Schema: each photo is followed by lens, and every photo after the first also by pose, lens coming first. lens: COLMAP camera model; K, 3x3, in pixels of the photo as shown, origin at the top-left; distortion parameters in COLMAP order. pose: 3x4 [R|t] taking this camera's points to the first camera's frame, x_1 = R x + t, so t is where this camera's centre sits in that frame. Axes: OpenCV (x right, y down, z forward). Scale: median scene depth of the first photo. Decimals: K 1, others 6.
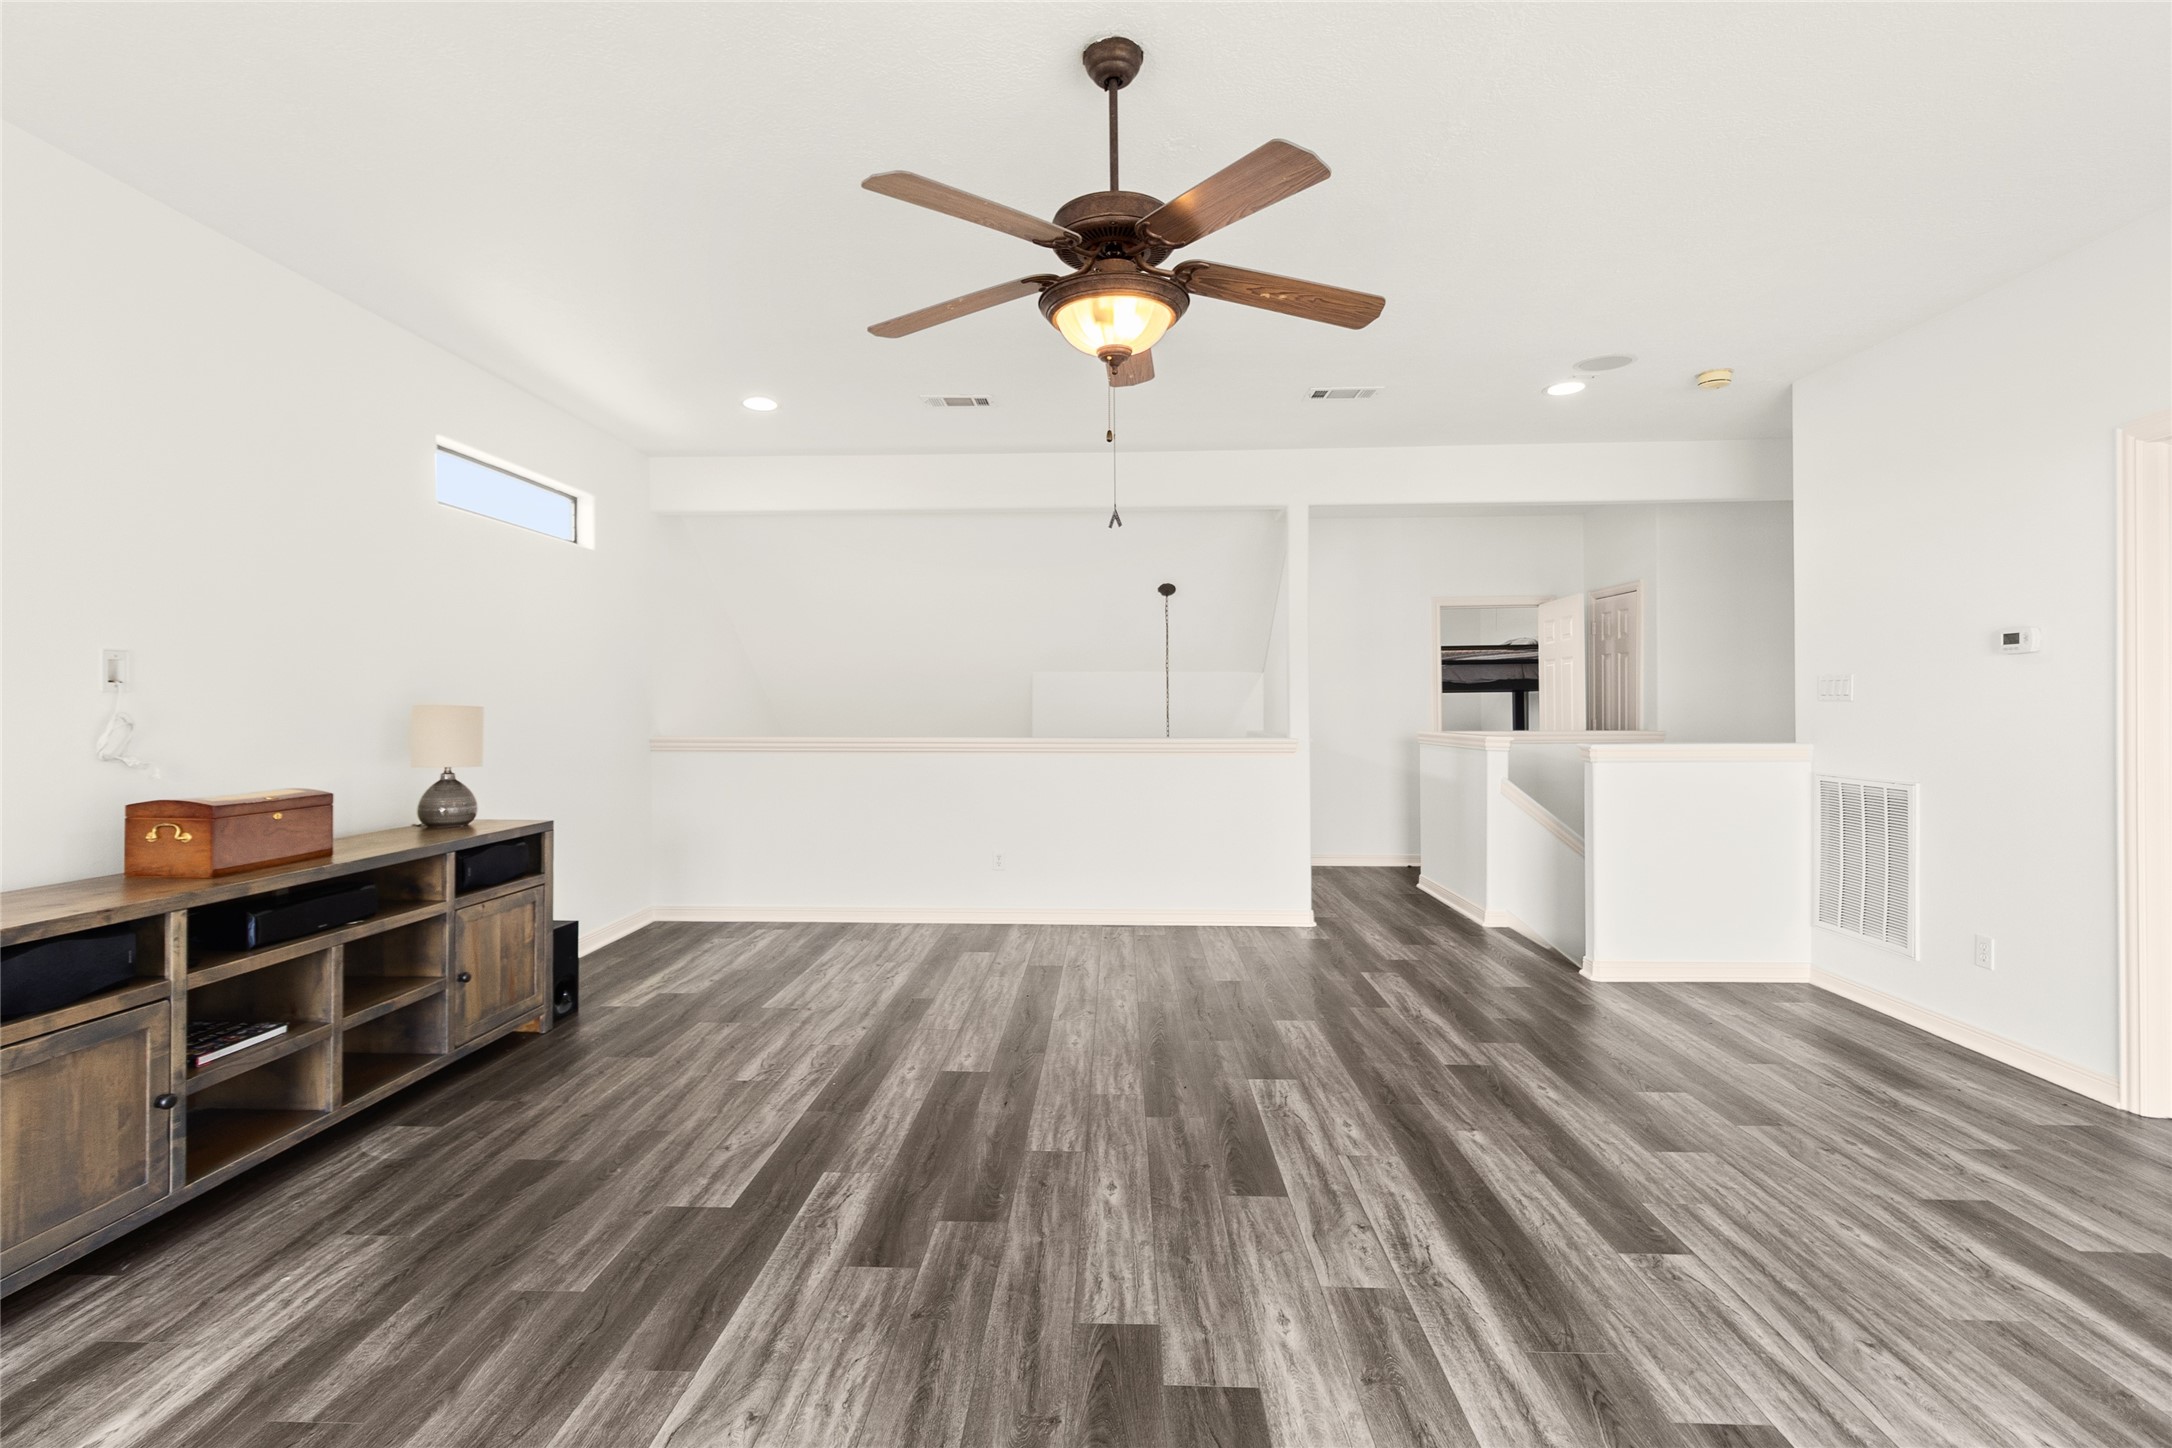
lens RADIAL K [[995.0, 0, 1085.0], [0, 995.0, 712.6], [0, 0, 1]] dist [-0.002214, 0.000104]
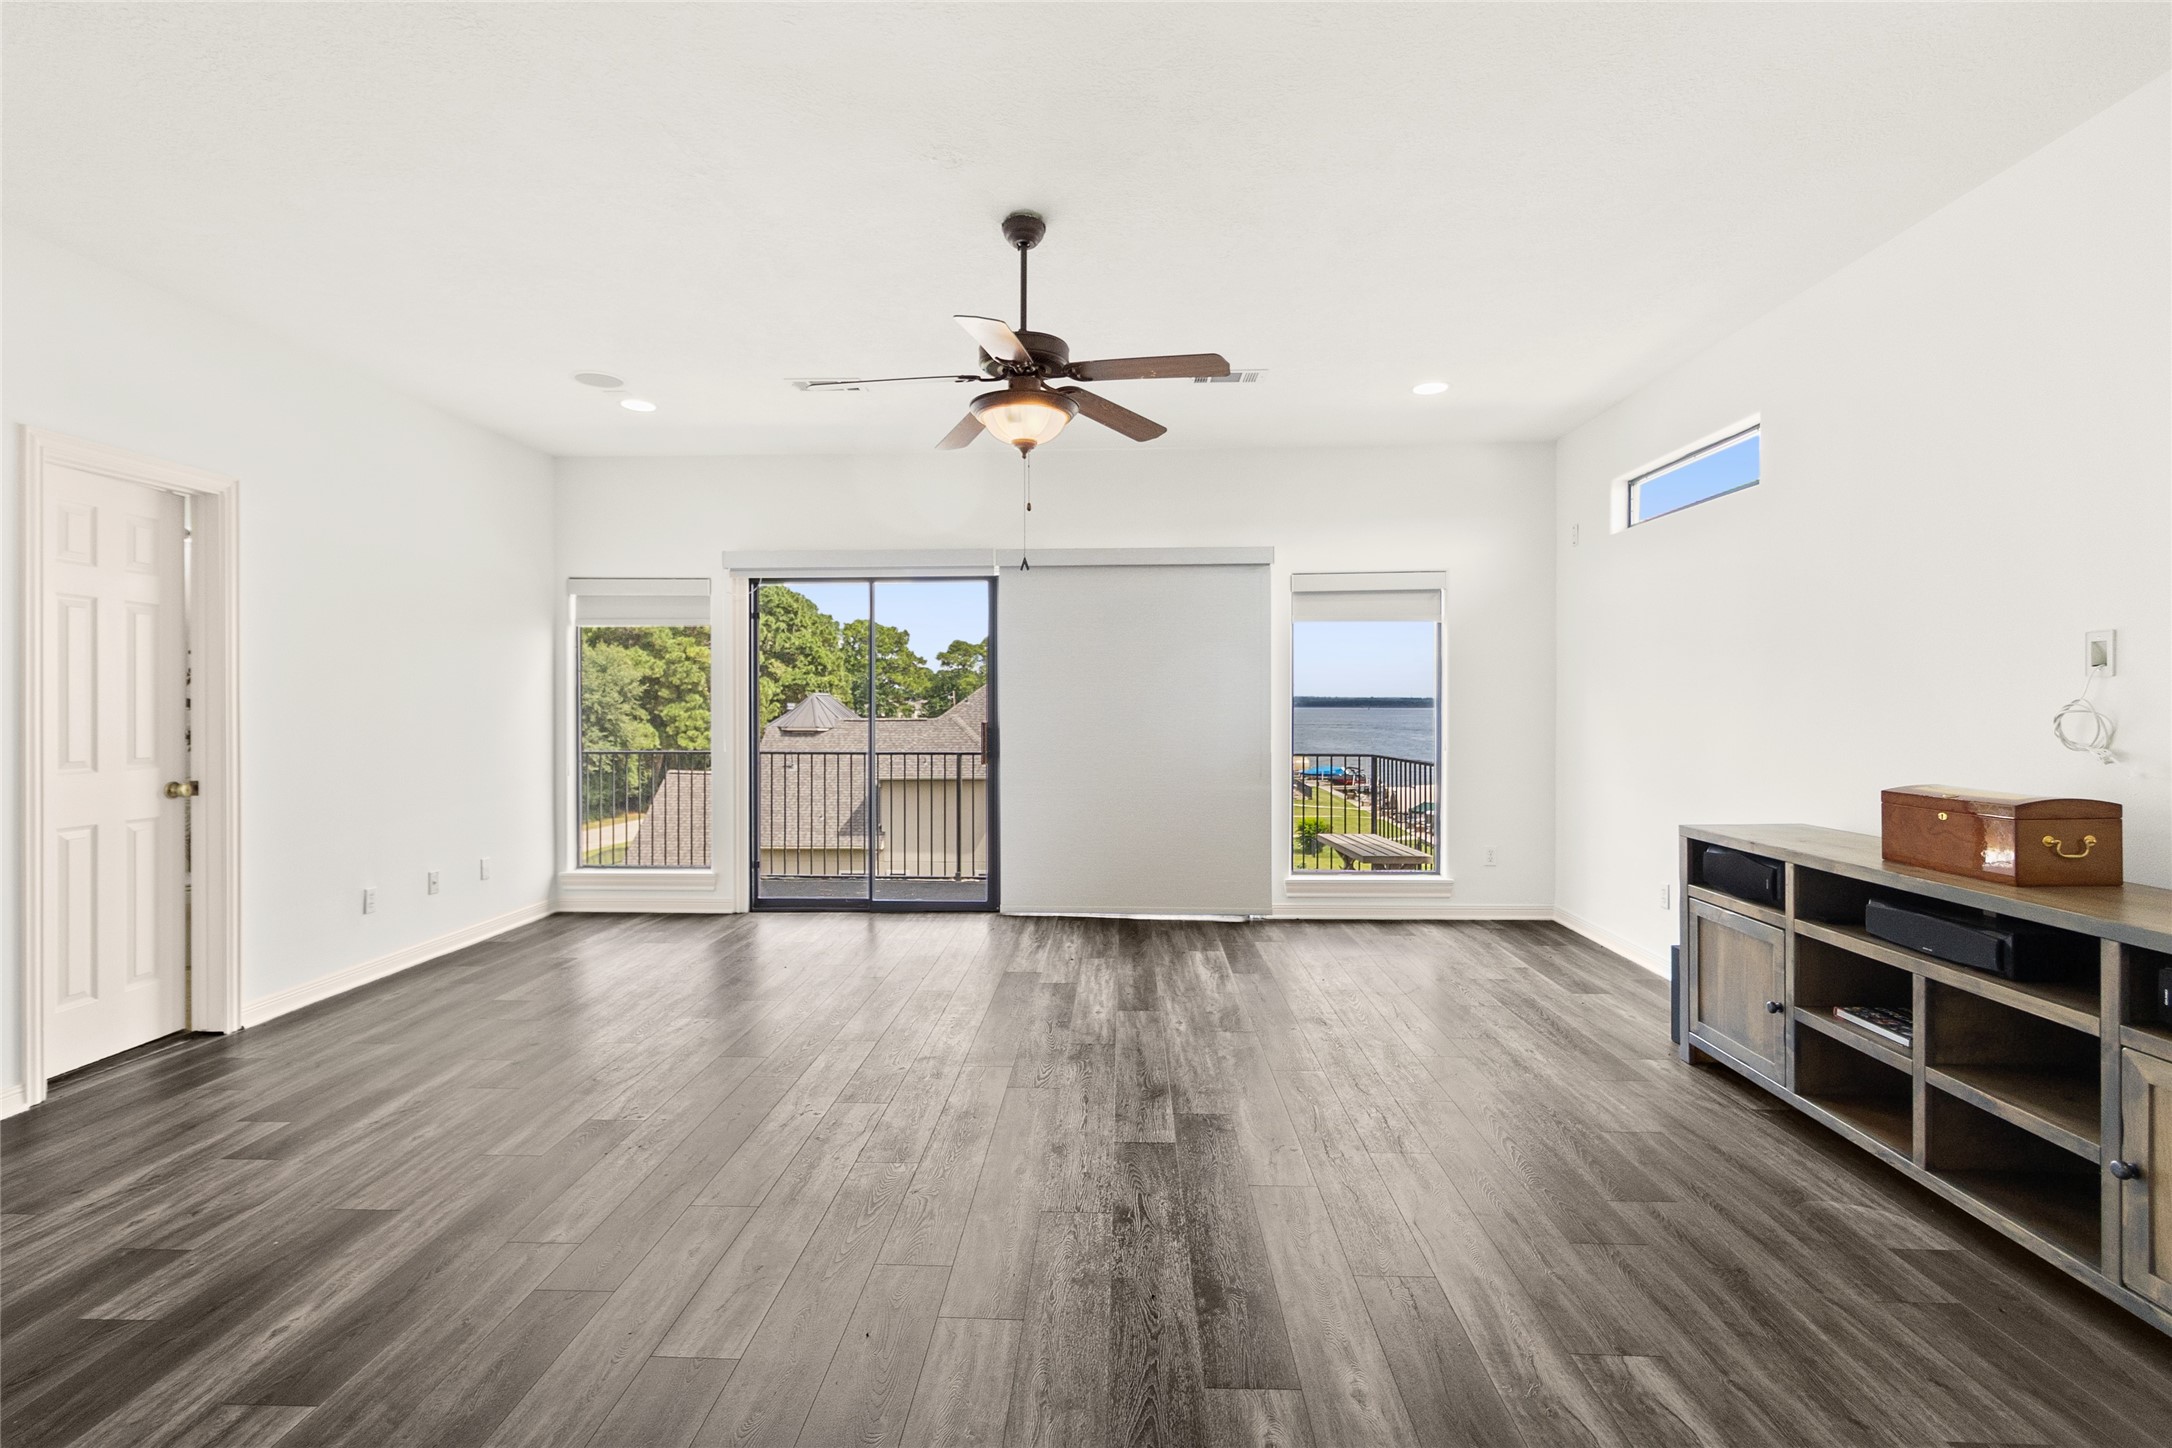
lens RADIAL K [[995.0, 0, 1083.2], [0, 995.0, 710.3], [0, 0, 1]] dist [-0.002214, 0.000104]
pose [[-0.999945, 0.007512, 0.007251, -0.047734], [0.007593, 0.999908, 0.011275, -0.006800], [-0.007166, 0.011330, -0.999910, 1.915976]]
